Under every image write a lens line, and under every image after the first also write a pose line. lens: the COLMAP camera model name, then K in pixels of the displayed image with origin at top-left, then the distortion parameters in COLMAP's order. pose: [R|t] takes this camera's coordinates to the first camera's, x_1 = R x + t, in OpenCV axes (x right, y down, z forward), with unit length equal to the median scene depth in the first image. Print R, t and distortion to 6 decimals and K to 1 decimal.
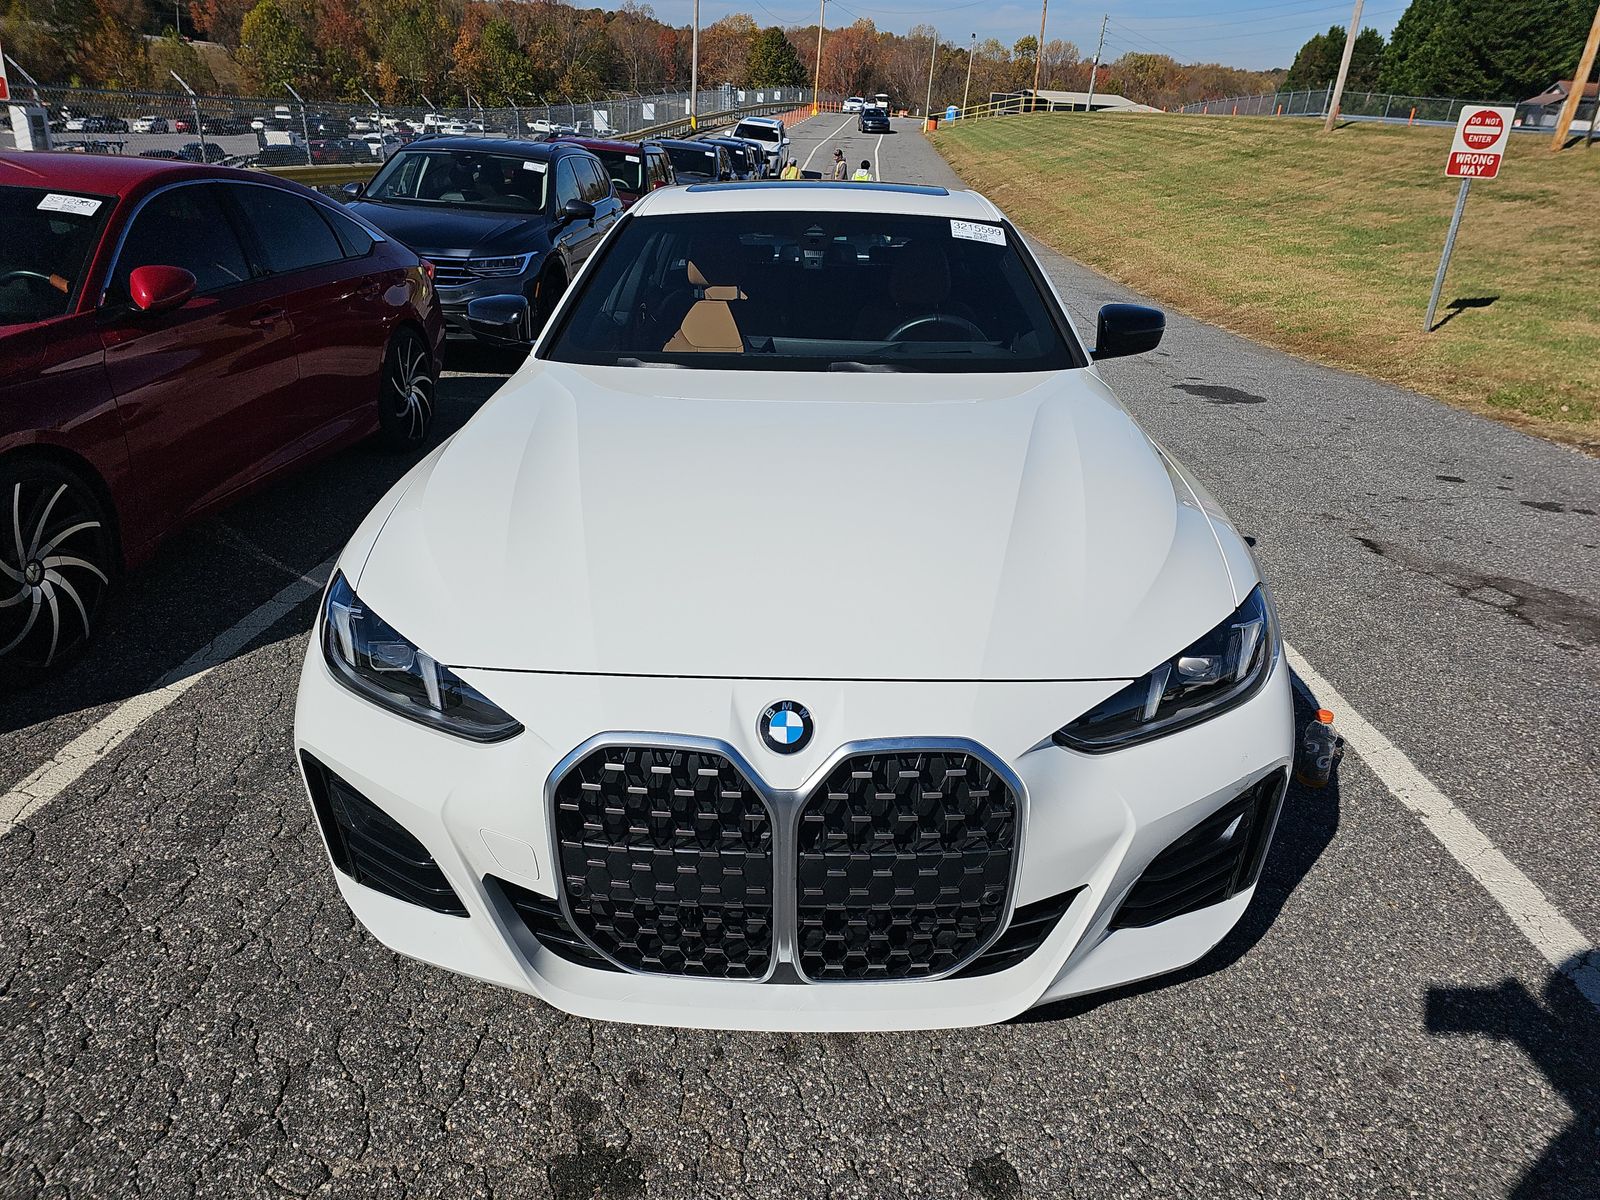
lens RADIAL K [[1117.0, 0, 808.4], [0, 1117.0, 598.7], [0, 0, 1]] dist [0.036864, -0.045190]
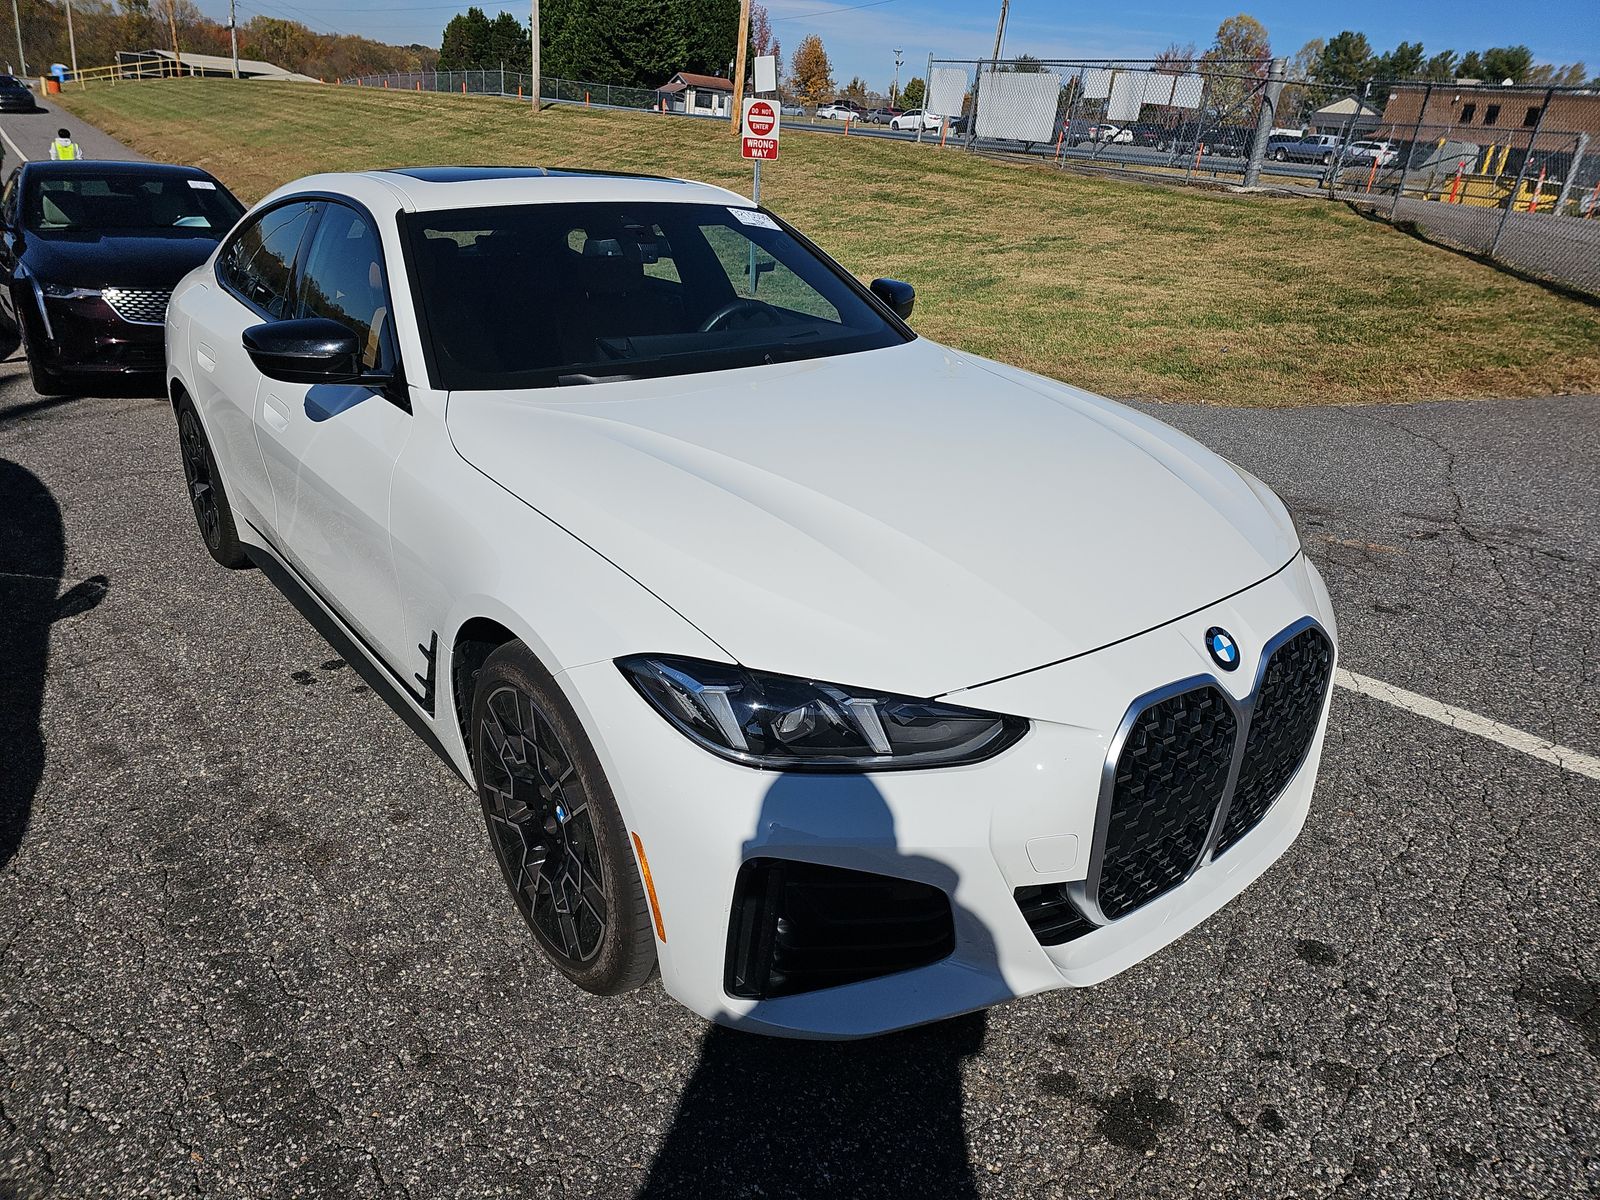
lens RADIAL K [[1117.0, 0, 808.4], [0, 1117.0, 598.7], [0, 0, 1]] dist [0.036864, -0.045190]
pose [[0.734390, -0.245192, 0.632892, -0.115619], [0.231799, 0.967008, 0.105660, -0.017755], [-0.637919, 0.069108, 0.766997, 0.040950]]
